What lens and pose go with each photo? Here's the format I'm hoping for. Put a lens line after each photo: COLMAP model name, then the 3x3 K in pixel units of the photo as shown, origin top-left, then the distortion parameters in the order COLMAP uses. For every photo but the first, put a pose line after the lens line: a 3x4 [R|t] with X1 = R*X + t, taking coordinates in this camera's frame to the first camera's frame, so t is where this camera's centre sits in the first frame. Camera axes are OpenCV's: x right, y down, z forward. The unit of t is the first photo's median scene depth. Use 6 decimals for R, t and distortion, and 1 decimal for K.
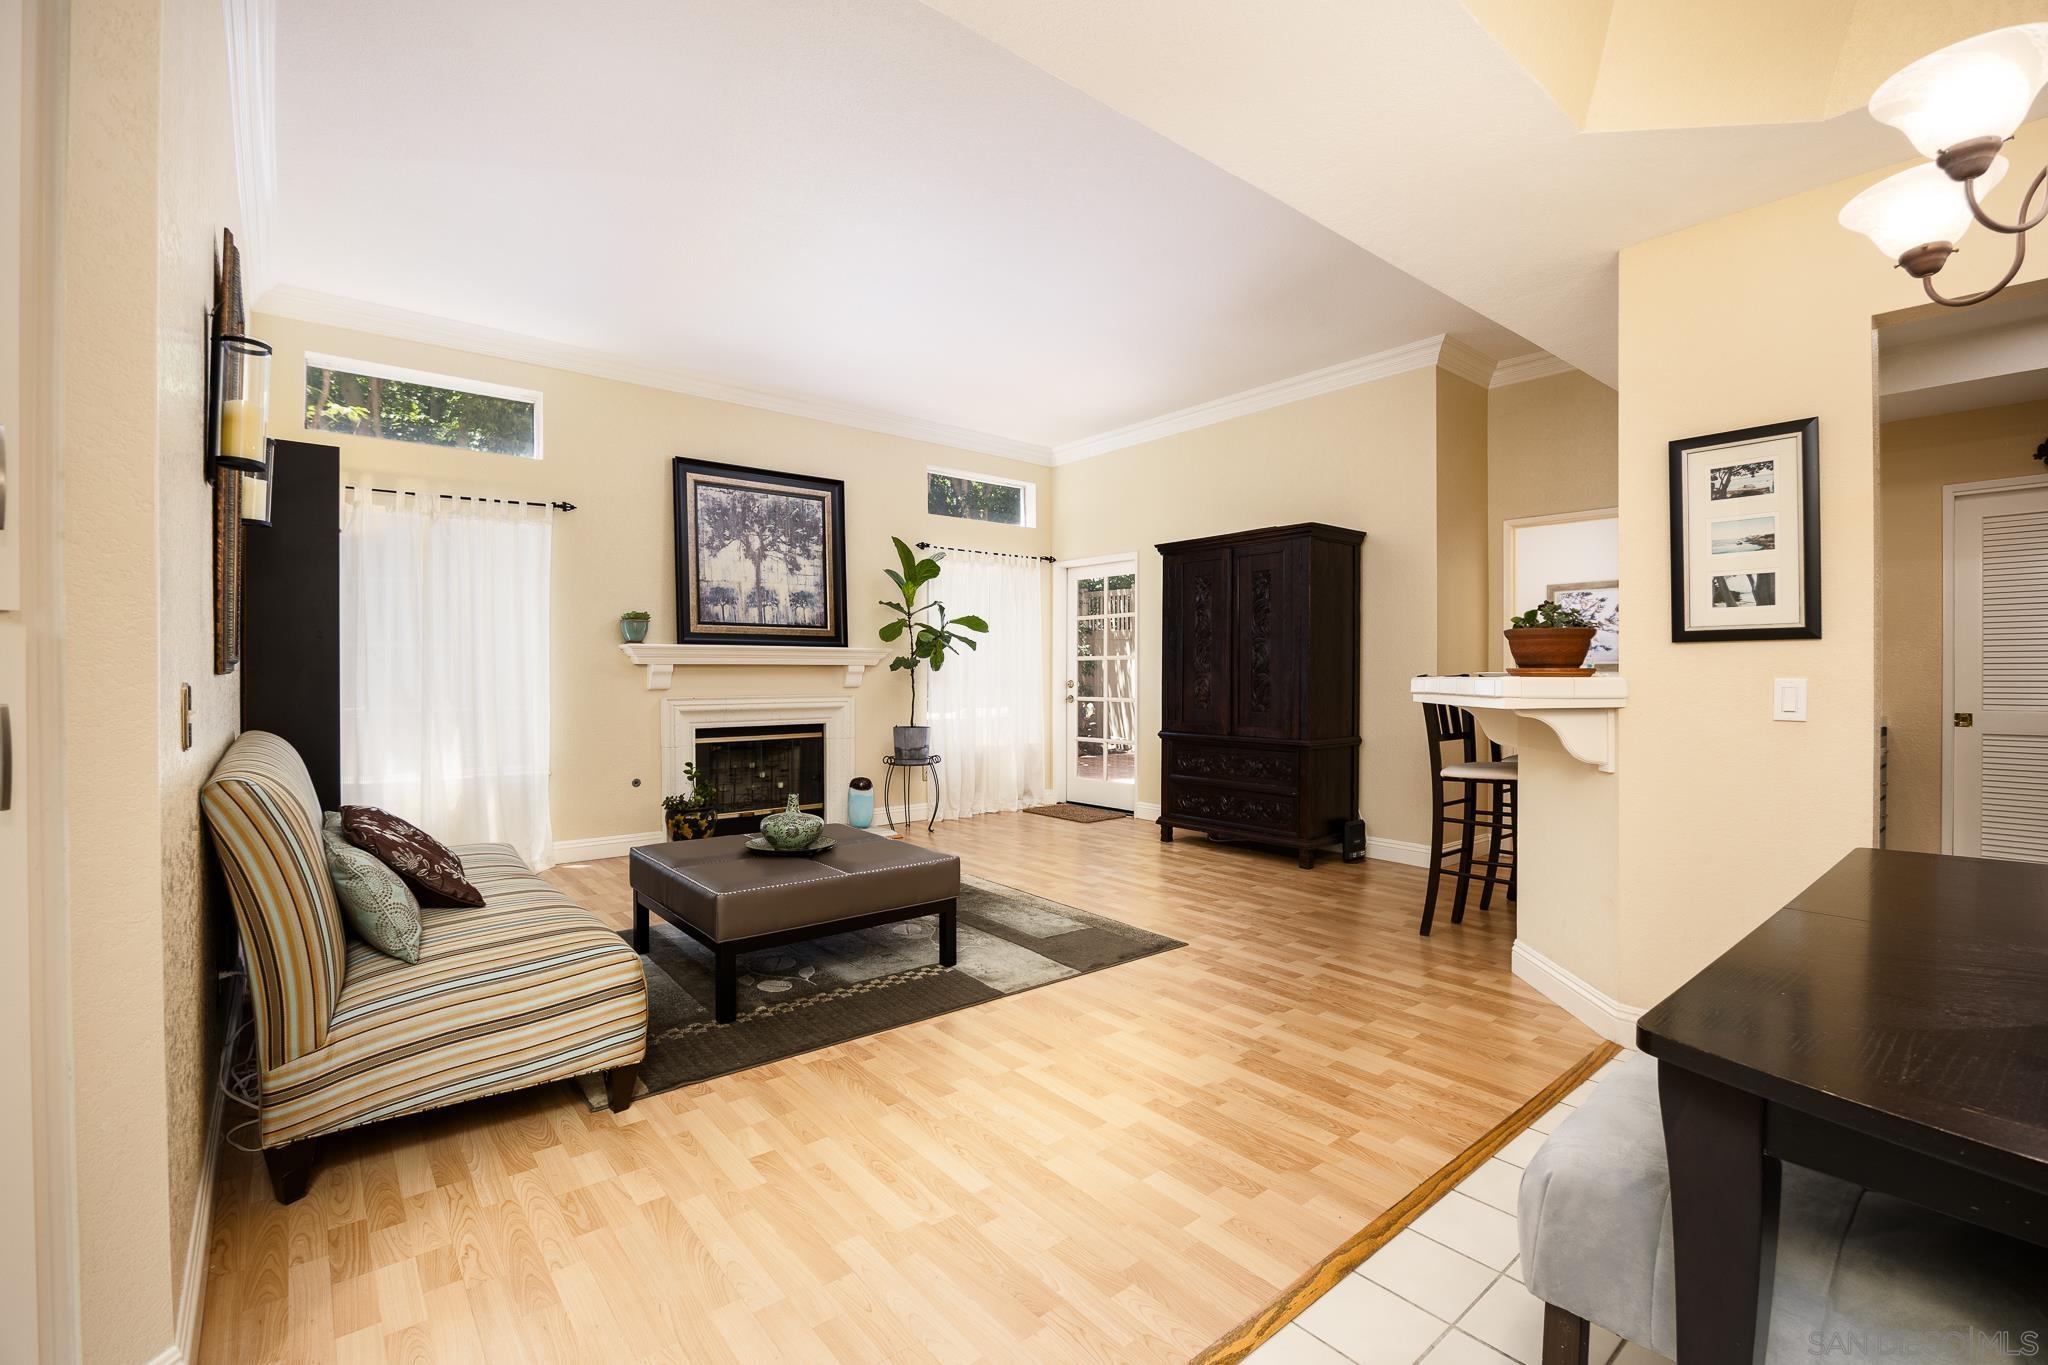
lens RADIAL K [[899.7, 0, 1021.3], [0, 899.7, 678.4], [0, 0, 1]] dist [-0.011198, -0.000258]
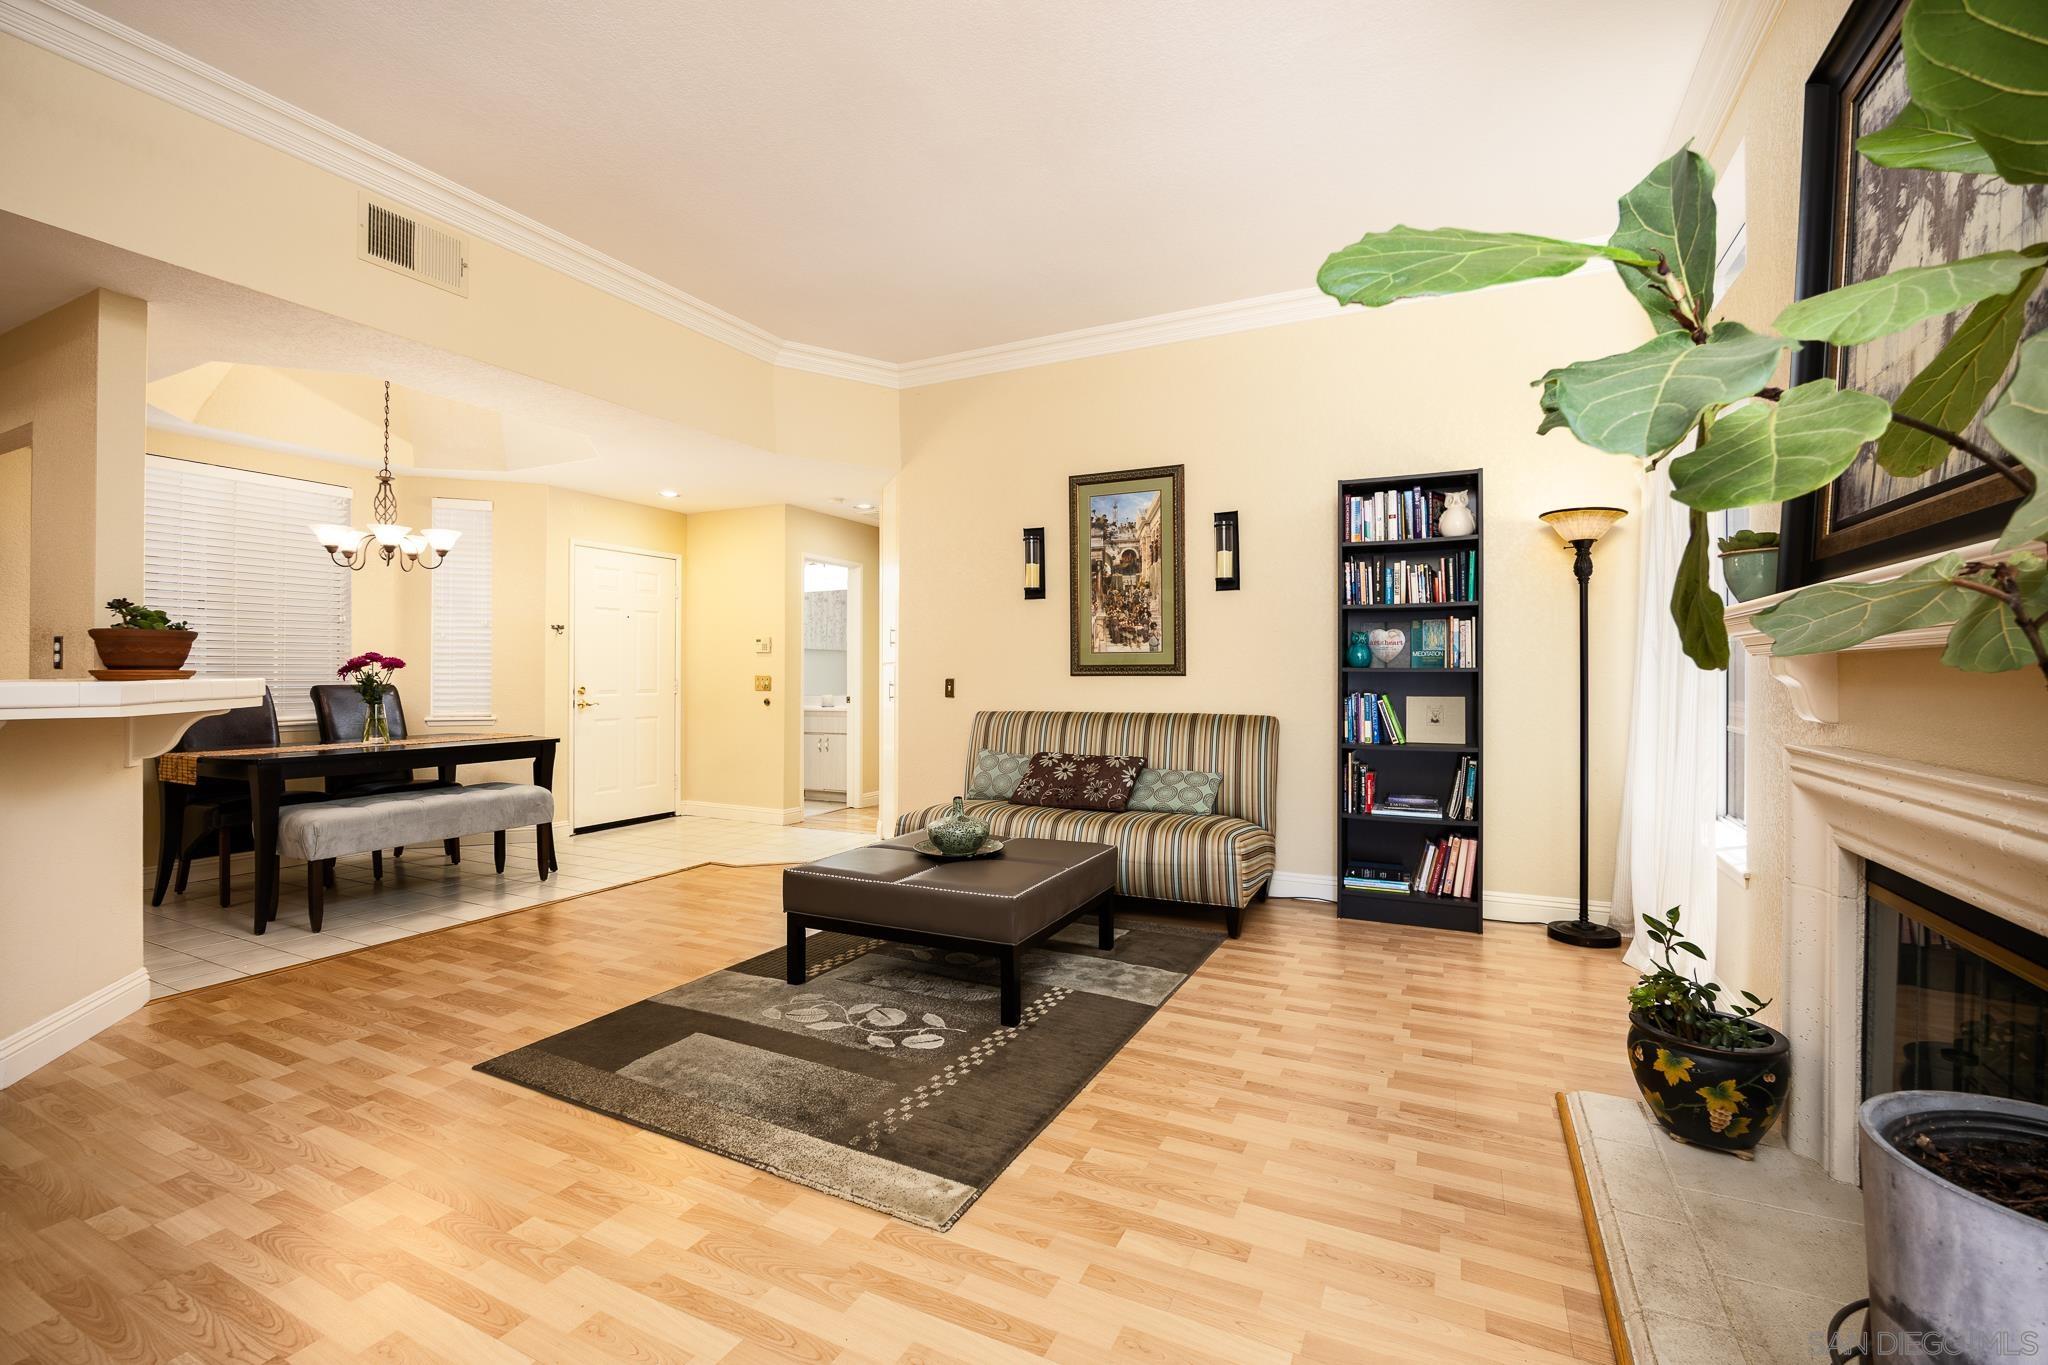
lens RADIAL K [[899.7, 0, 1021.3], [0, 899.7, 678.4], [0, 0, 1]] dist [-0.011198, -0.000258]
pose [[-0.915250, -0.001781, -0.402881, 0.104872], [-0.005264, 0.999958, 0.007537, -0.015971], [0.402851, 0.009019, -0.915221, 2.444865]]
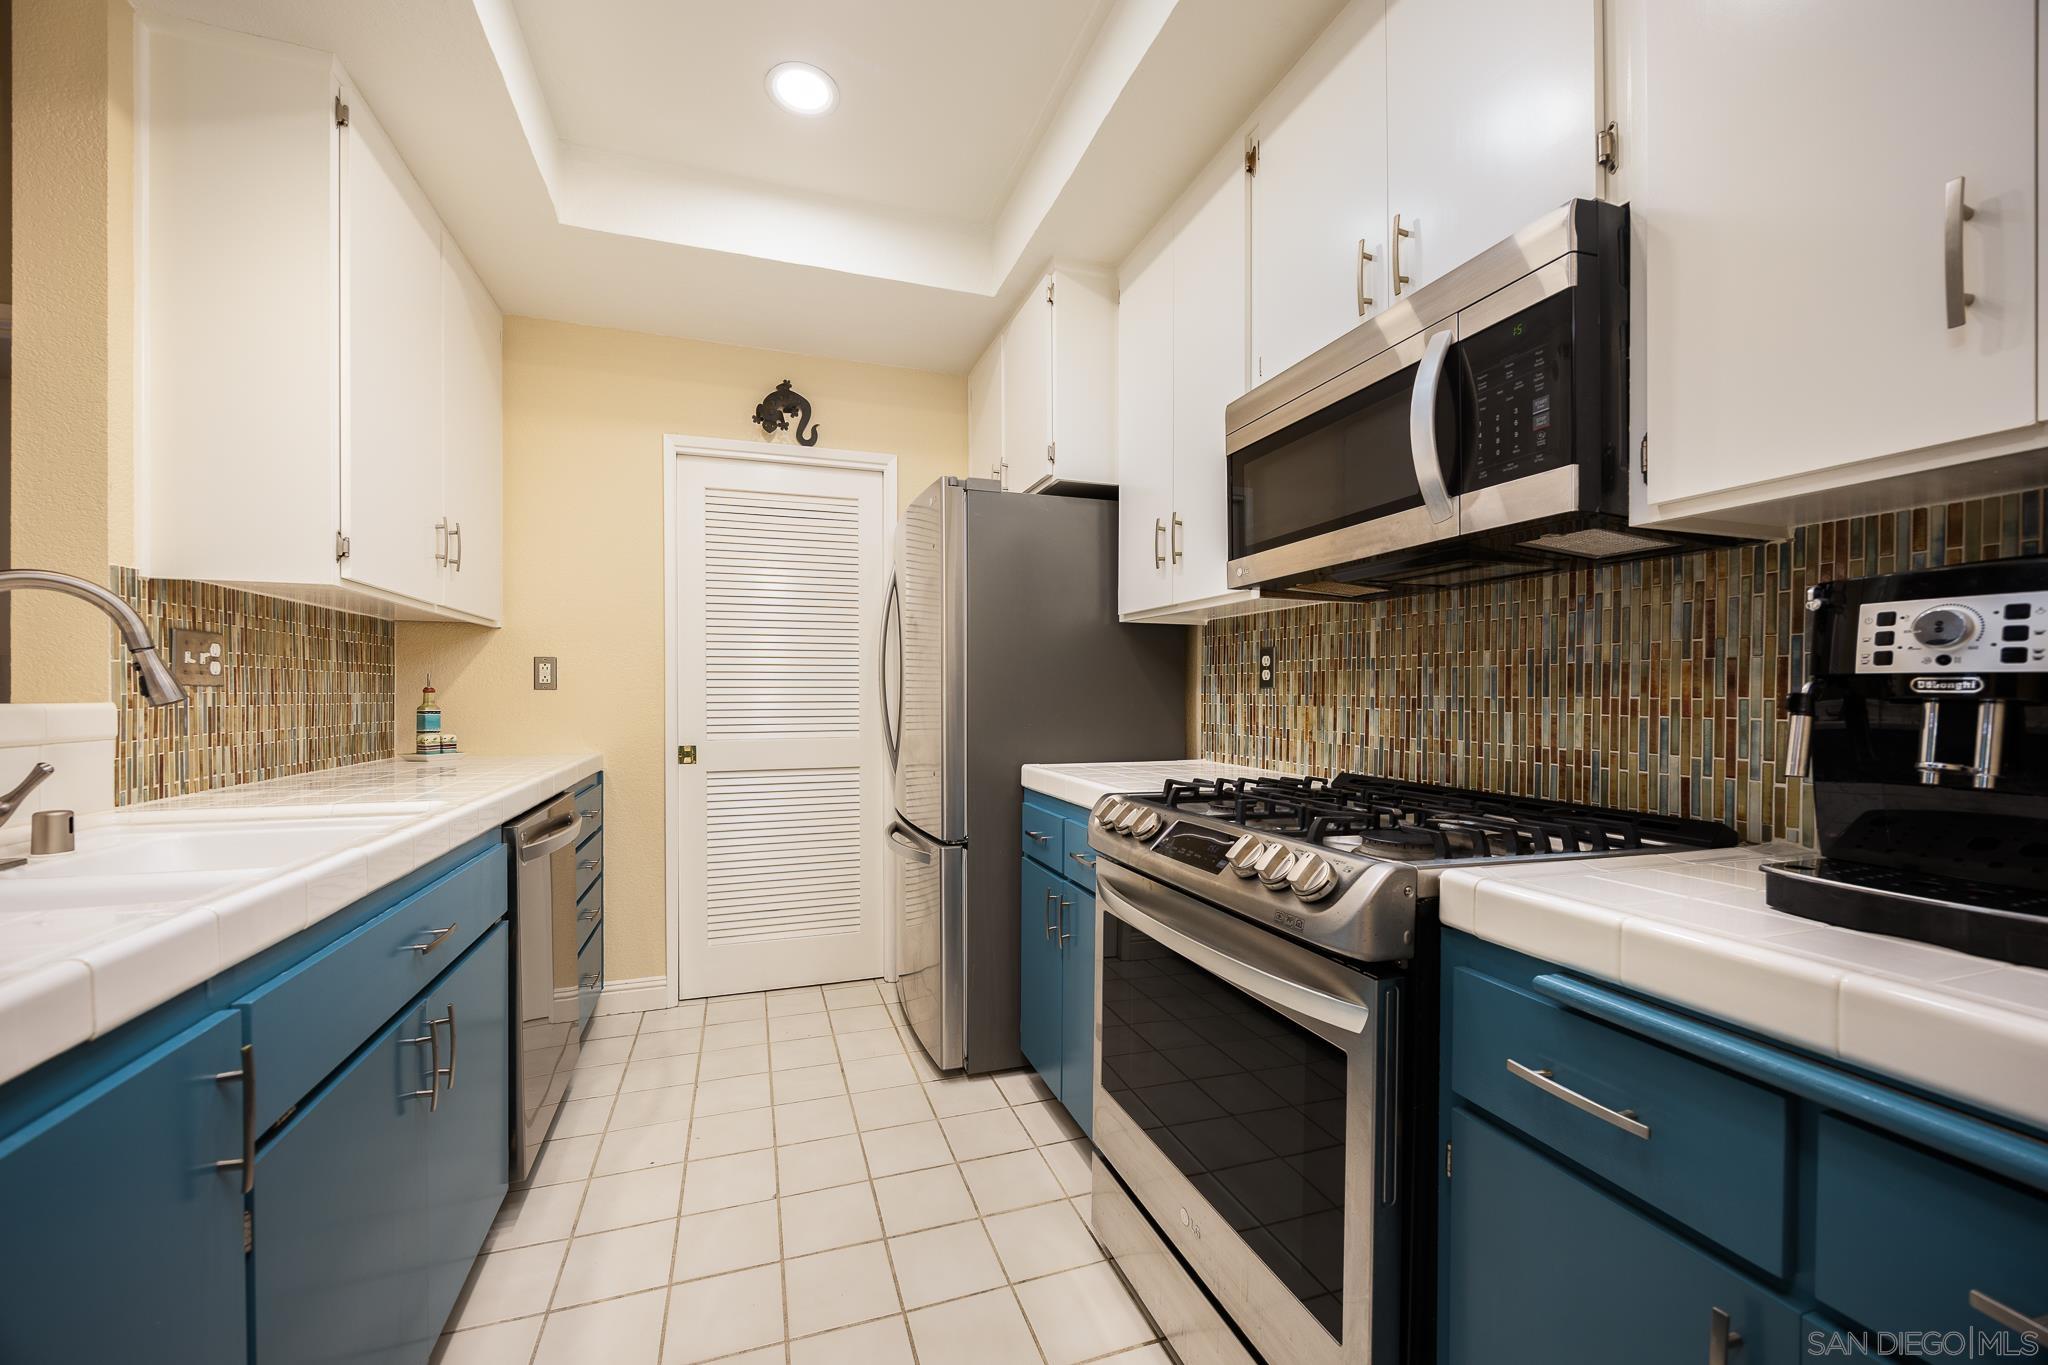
lens RADIAL K [[778.8, 0, 1013.8], [0, 778.8, 691.8], [0, 0, 1]] dist [-0.000616, 0.000016]
pose [[0.361542, -0.006253, 0.932335, 0.903517], [0.006828, 0.999968, 0.004059, -0.011560], [-0.932331, 0.004899, 0.361573, 0.833013]]
